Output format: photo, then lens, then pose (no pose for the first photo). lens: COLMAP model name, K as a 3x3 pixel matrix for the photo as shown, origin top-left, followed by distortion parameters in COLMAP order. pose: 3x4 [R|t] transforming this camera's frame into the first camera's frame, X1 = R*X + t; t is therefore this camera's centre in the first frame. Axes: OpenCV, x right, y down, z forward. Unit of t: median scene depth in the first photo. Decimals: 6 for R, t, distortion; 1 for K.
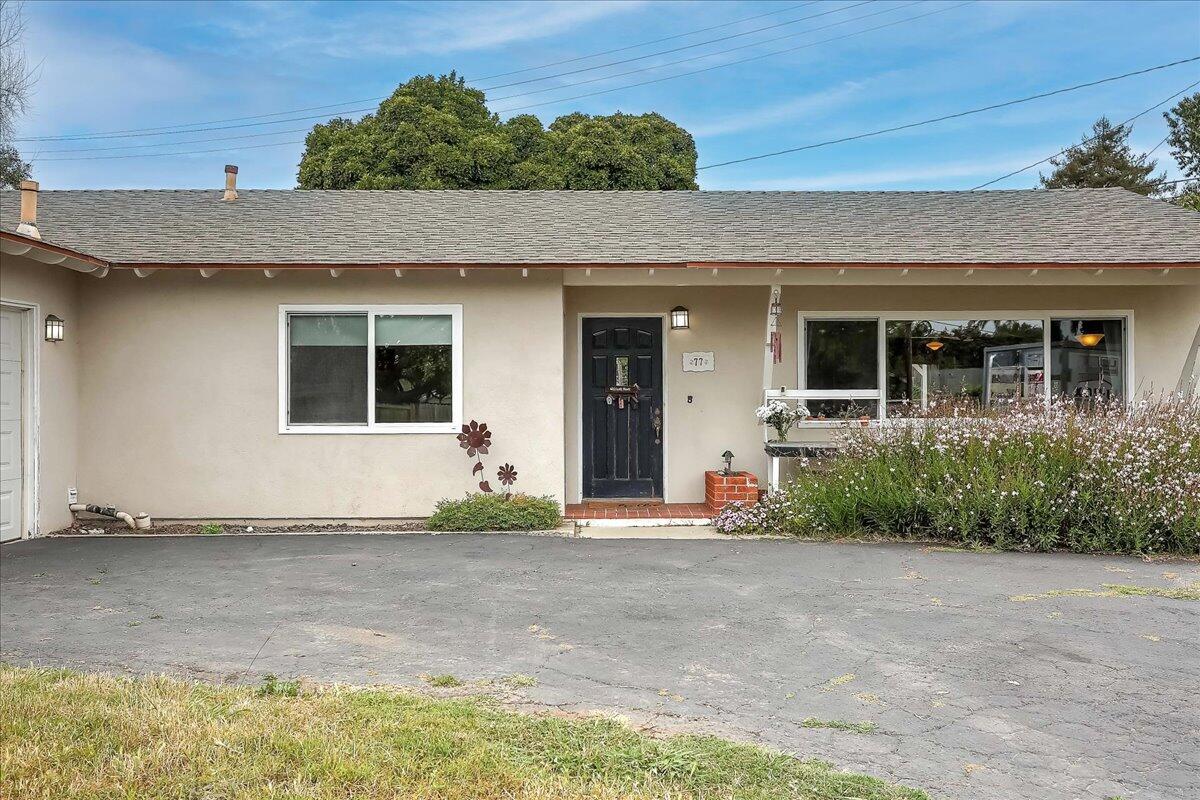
lens RADIAL K [[1085.8, 0, 596.9], [0, 1085.8, 397.0], [0, 0, 1]] dist [0.012678, -0.007982]
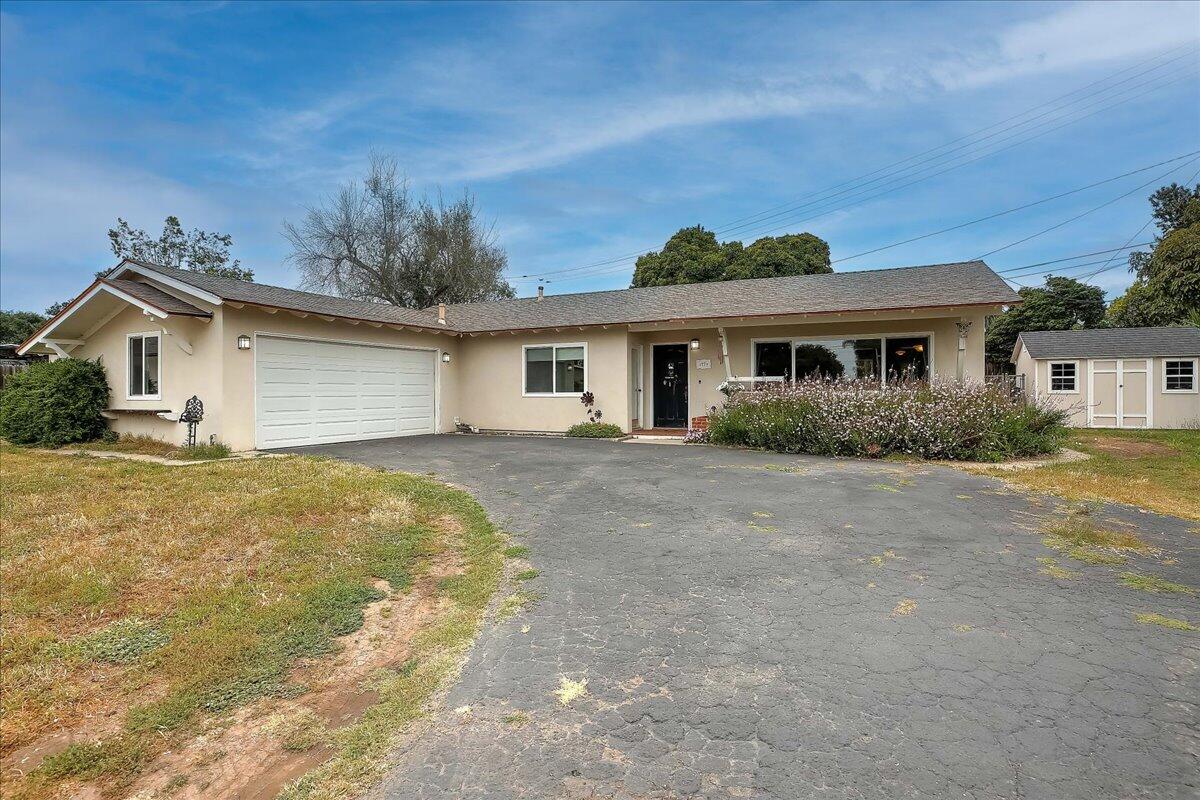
lens RADIAL K [[550.8, 0, 590.2], [0, 550.8, 396.5], [0, 0, 1]] dist [-0.034499, 0.004015]
pose [[0.906277, 0.003604, -0.422668, 0.349973], [0.005046, 0.999800, 0.019344, 0.008386], [0.422653, -0.019664, 0.906078, -0.072896]]
